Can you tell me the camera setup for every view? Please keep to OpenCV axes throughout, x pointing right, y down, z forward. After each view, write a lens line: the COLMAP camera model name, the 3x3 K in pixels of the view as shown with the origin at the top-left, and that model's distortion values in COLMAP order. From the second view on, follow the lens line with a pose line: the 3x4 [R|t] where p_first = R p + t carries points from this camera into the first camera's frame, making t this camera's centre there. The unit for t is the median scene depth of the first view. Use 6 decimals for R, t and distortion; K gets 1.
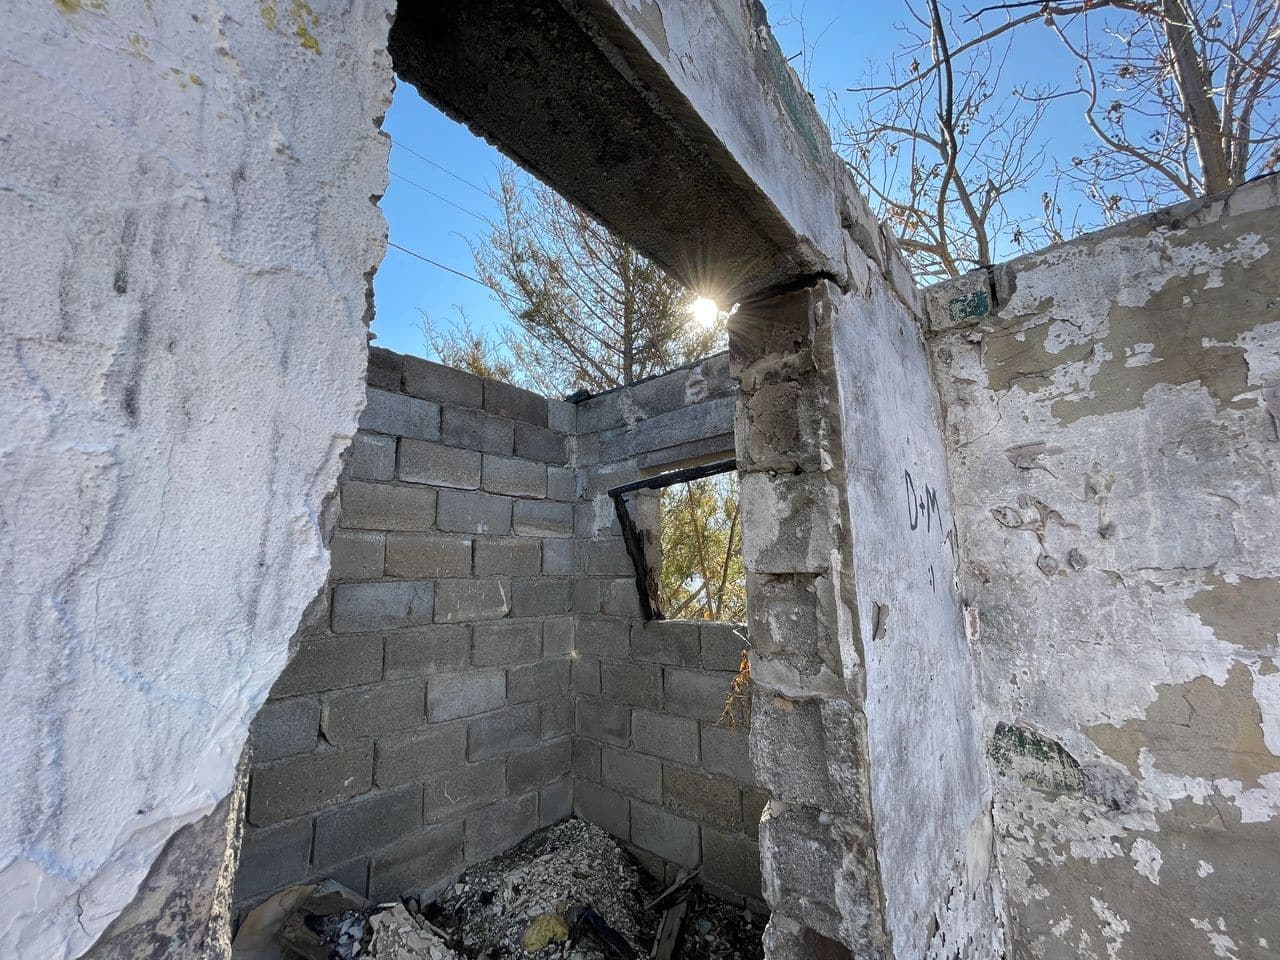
lens RADIAL K [[510.2, 0, 638.4], [0, 510.2, 480.8], [0, 0, 1]] dist [-0.007710, -0.000039]
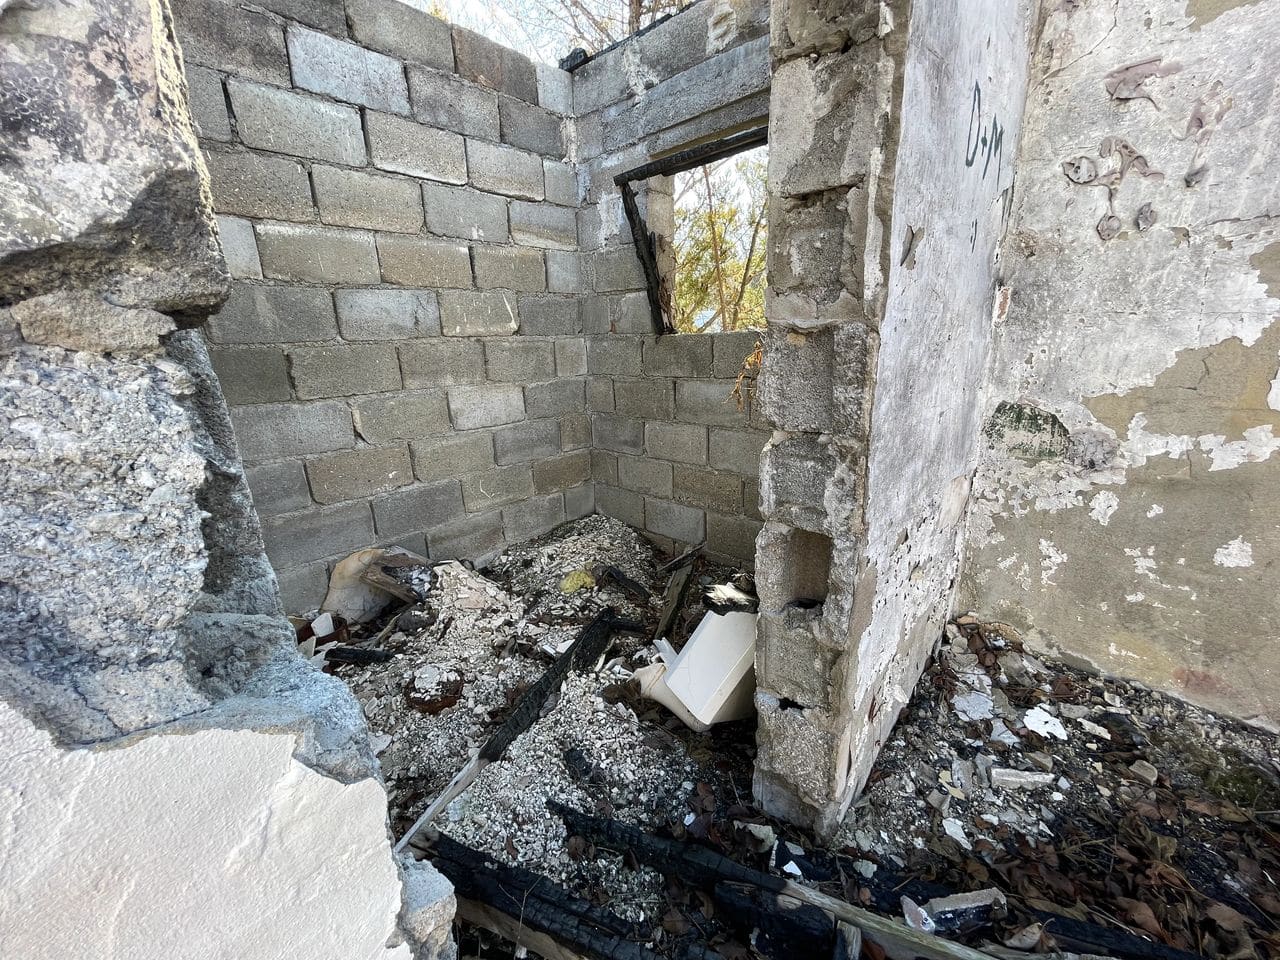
lens RADIAL K [[510.2, 0, 638.4], [0, 510.2, 484.8], [0, 0, 1]] dist [-0.007710, -0.000039]
pose [[0.999609, -0.007850, -0.026850, 0.001894], [0.018843, 0.898360, 0.438856, 0.155850], [0.020676, -0.439191, 0.898156, -0.012141]]
